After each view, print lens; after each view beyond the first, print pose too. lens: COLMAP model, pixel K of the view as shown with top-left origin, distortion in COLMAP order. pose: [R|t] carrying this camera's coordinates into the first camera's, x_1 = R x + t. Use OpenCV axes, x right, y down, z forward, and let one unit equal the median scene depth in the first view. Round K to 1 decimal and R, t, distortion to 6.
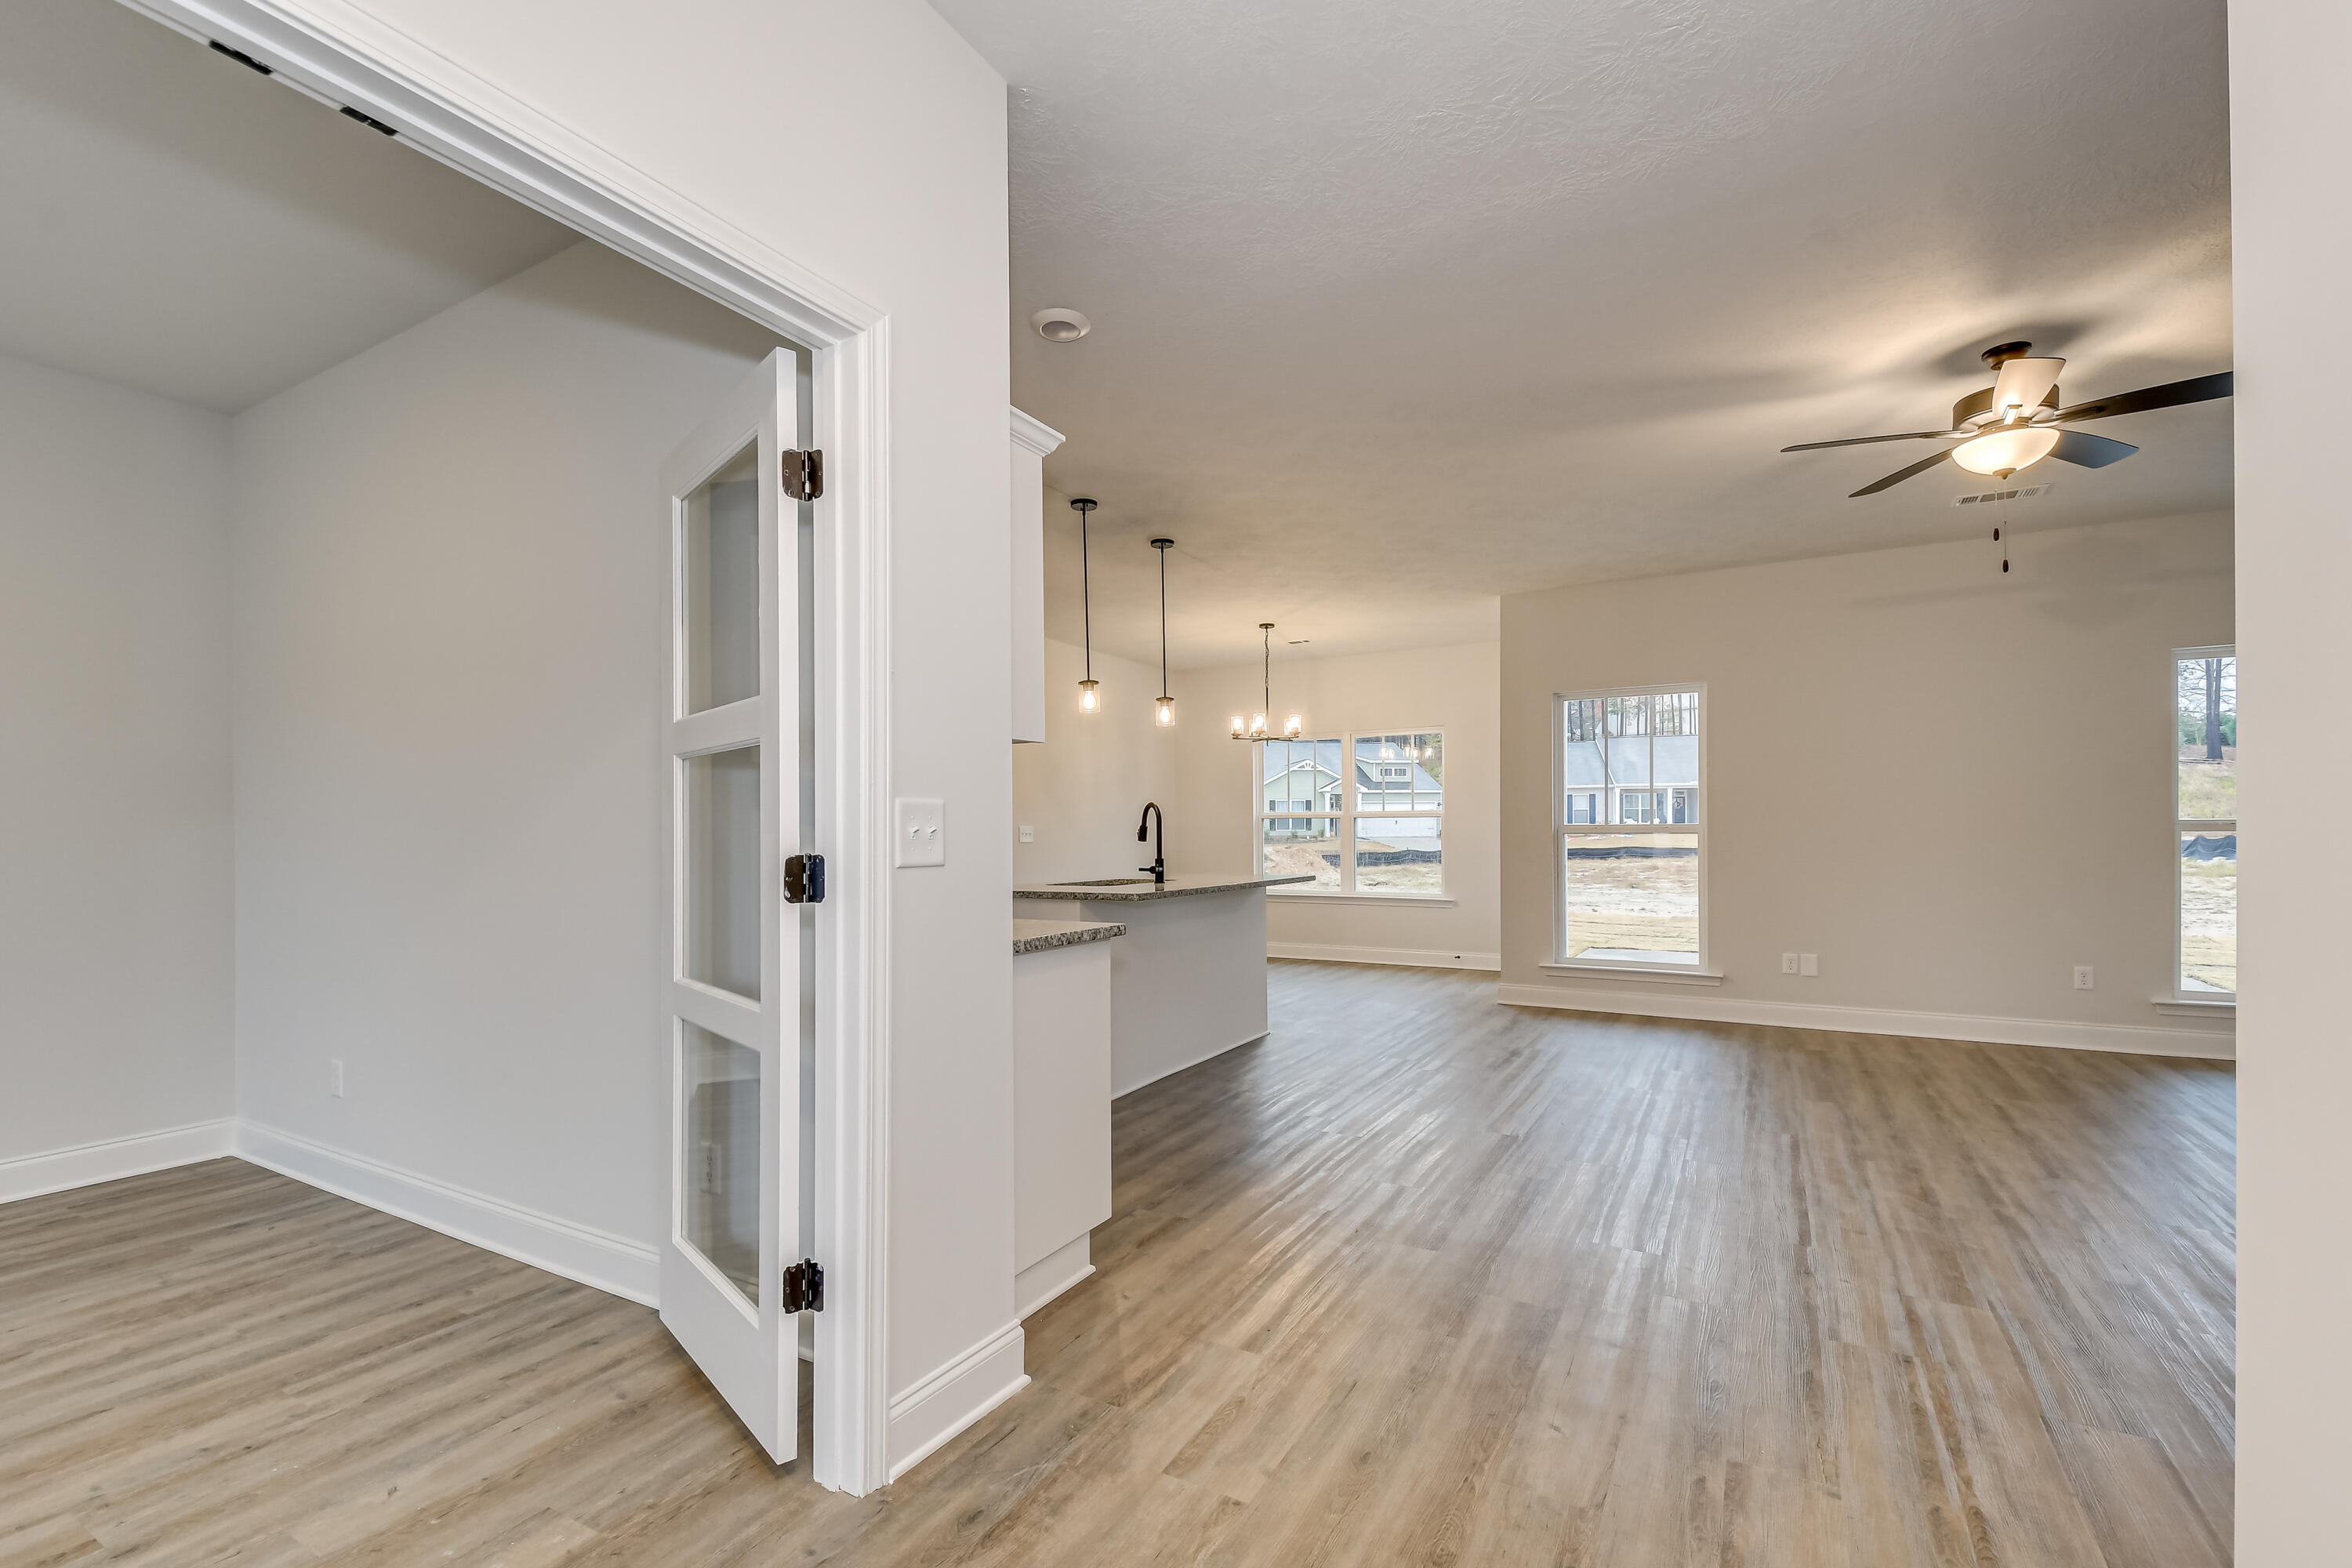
lens RADIAL K [[1031.3, 0, 1162.7], [0, 1031.3, 830.7], [0, 0, 1]] dist [0.046118, -0.021180]
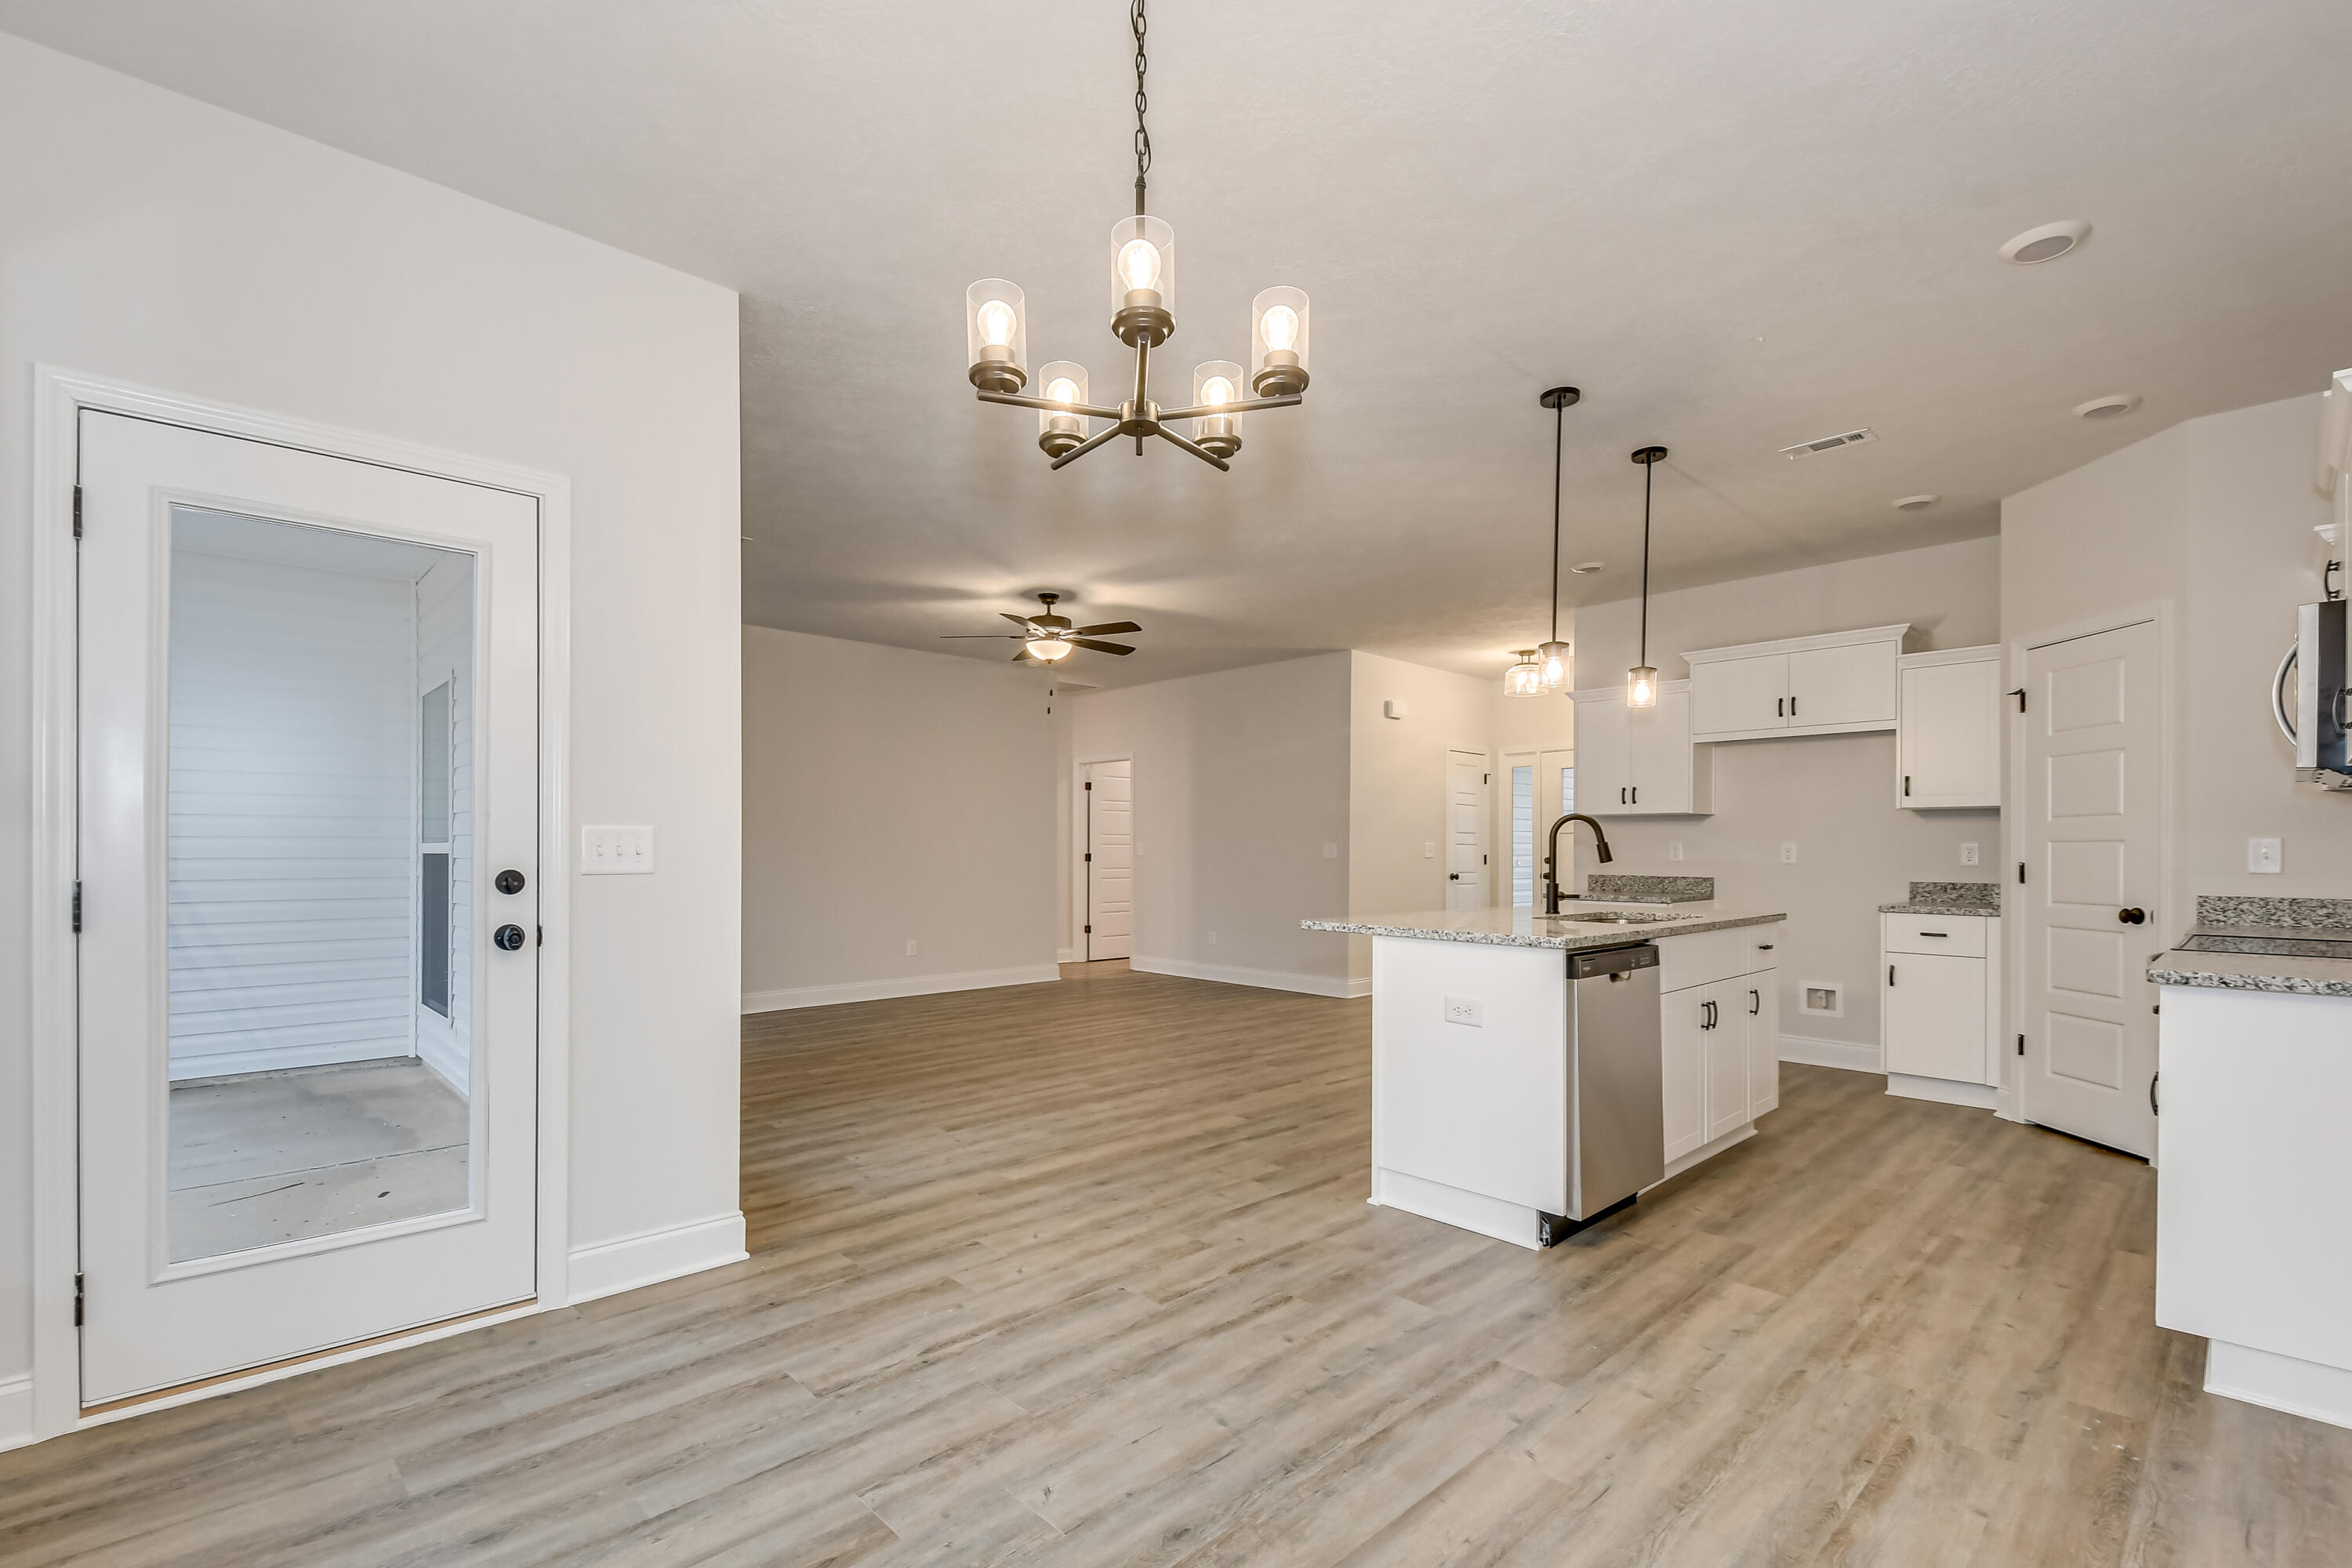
lens RADIAL K [[1037.0, 0, 1148.0], [0, 1037.0, 846.5], [0, 0, 1]] dist [0.044175, -0.023924]
pose [[-0.953559, 0.005121, 0.301163, 0.066832], [0.002922, 0.999966, -0.007753, 0.004765], [-0.301192, -0.006513, -0.953541, 2.260312]]
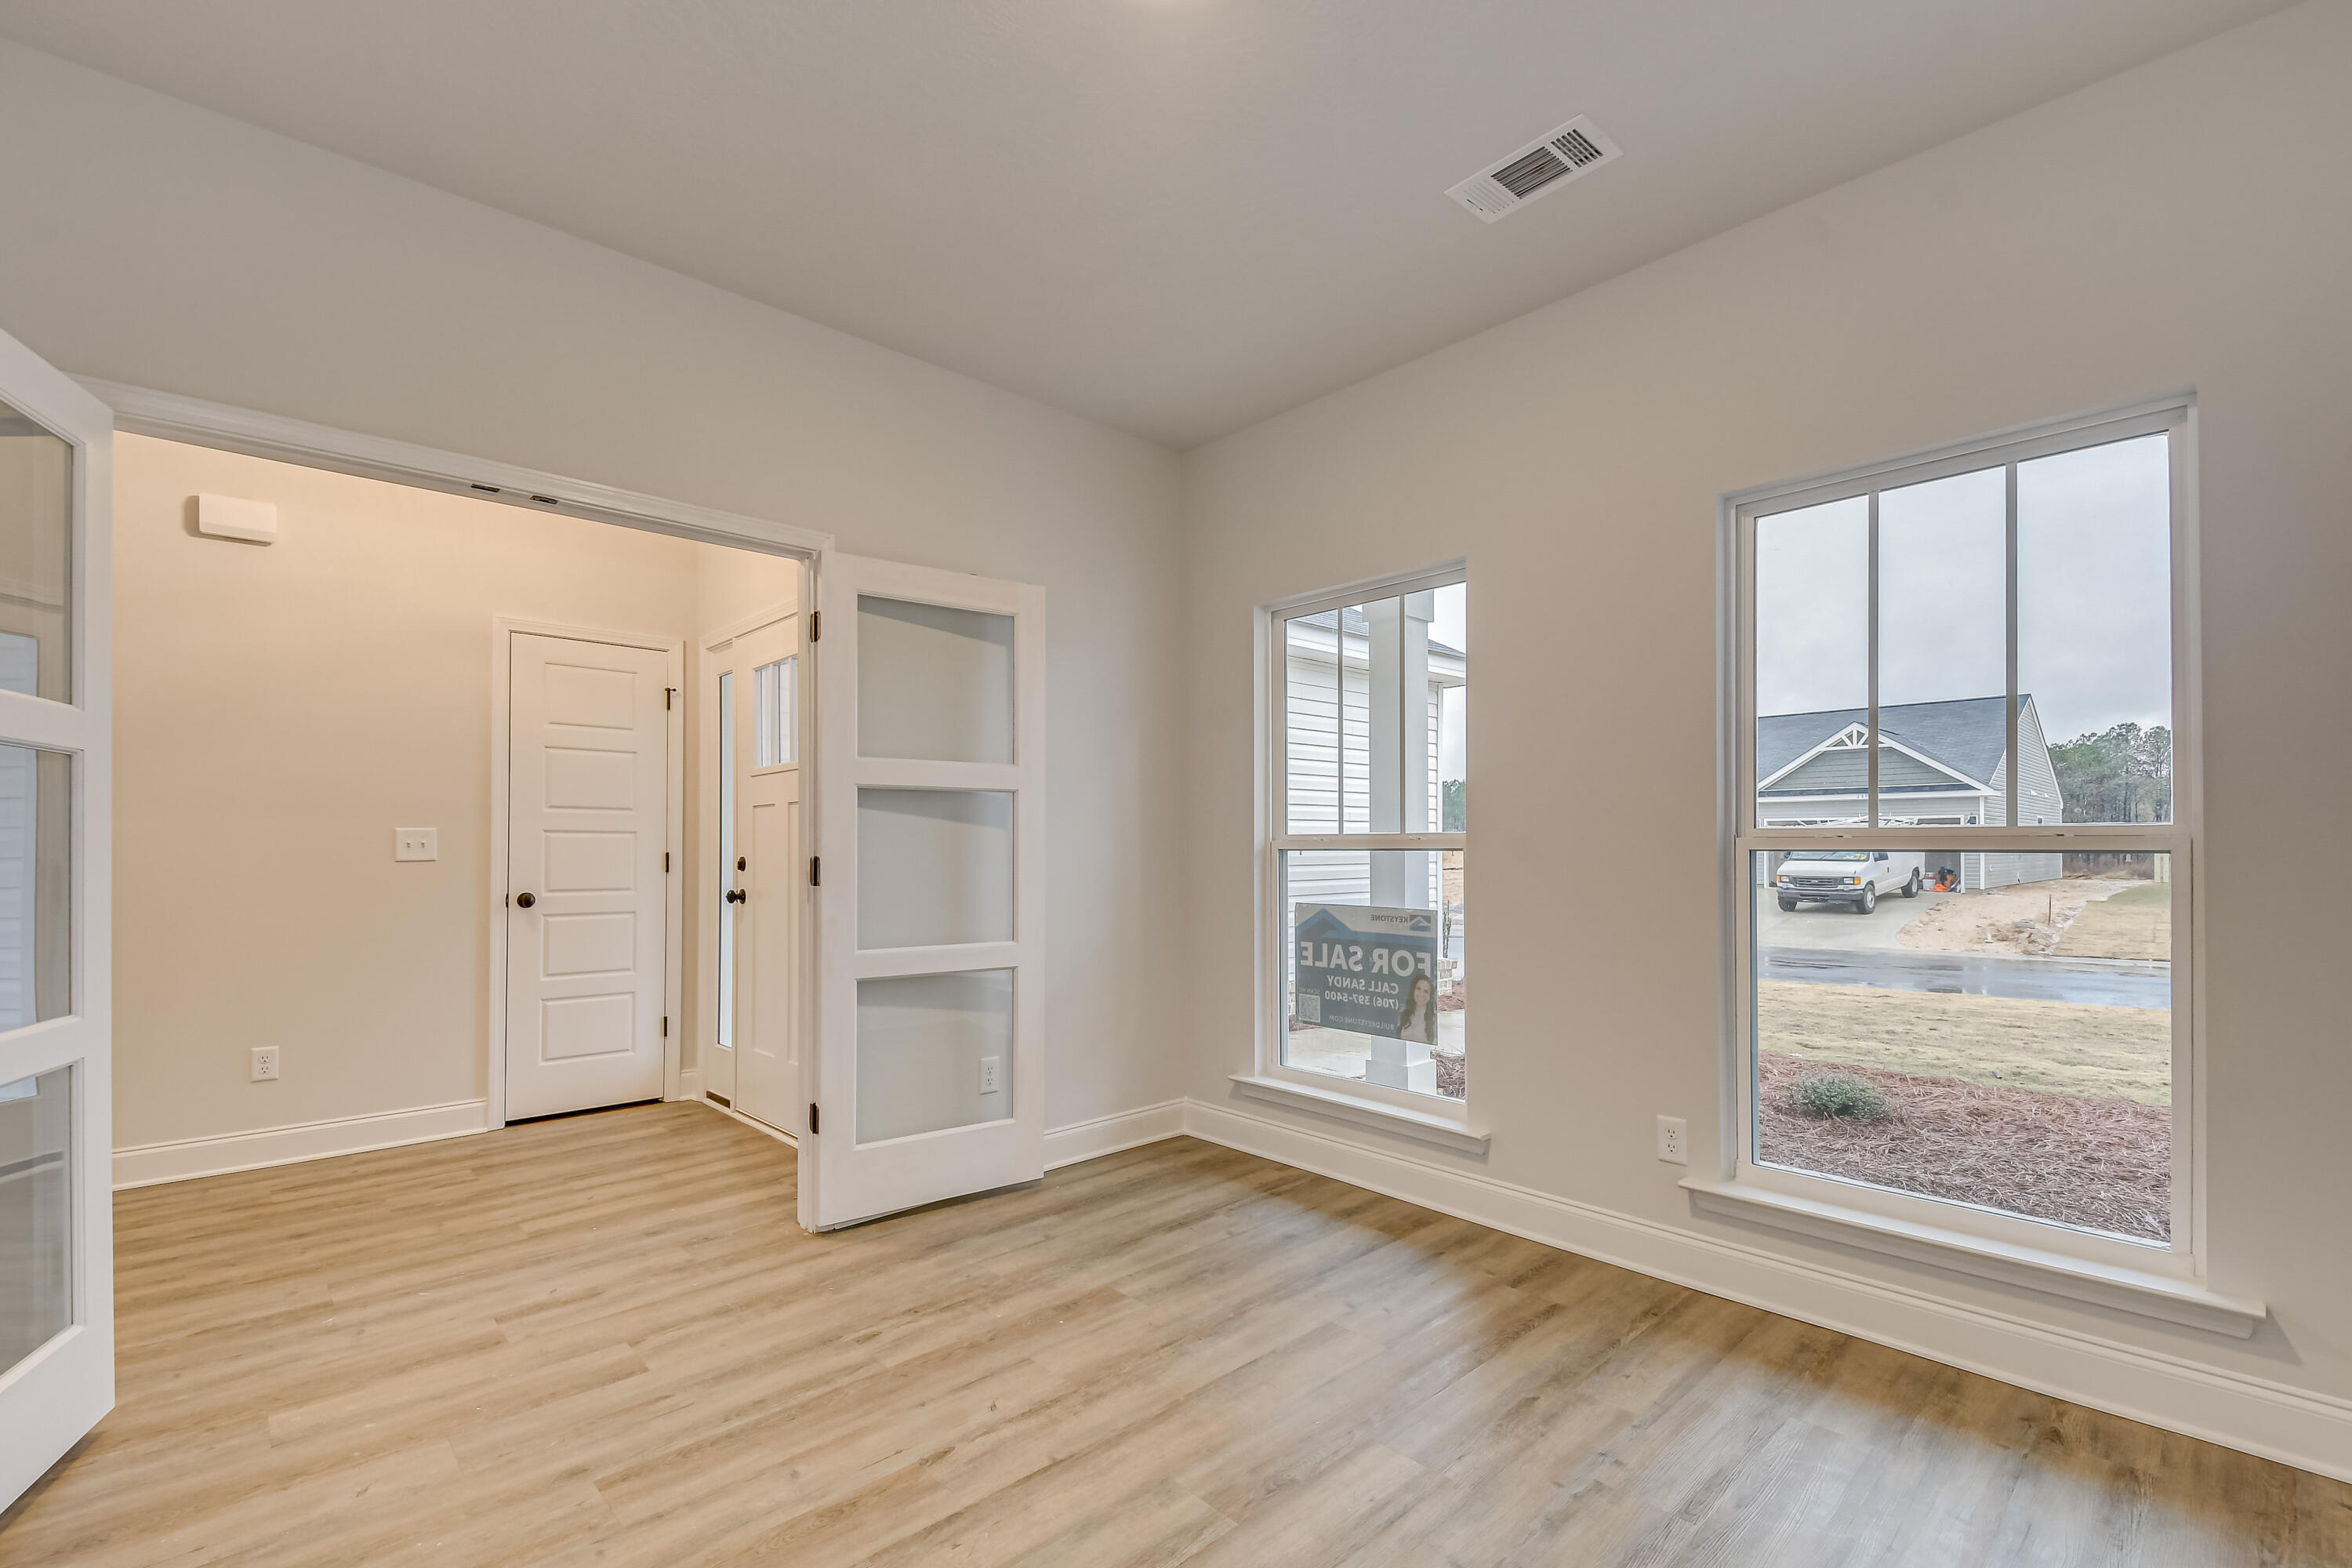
lens RADIAL K [[1037.0, 0, 1148.0], [0, 1037.0, 846.5], [0, 0, 1]] dist [0.044175, -0.023924]
pose [[-0.954703, 0.009669, 0.297405, -0.794897], [0.008294, 0.999948, -0.005885, 0.012267], [-0.297446, -0.003152, -0.954733, 0.792359]]
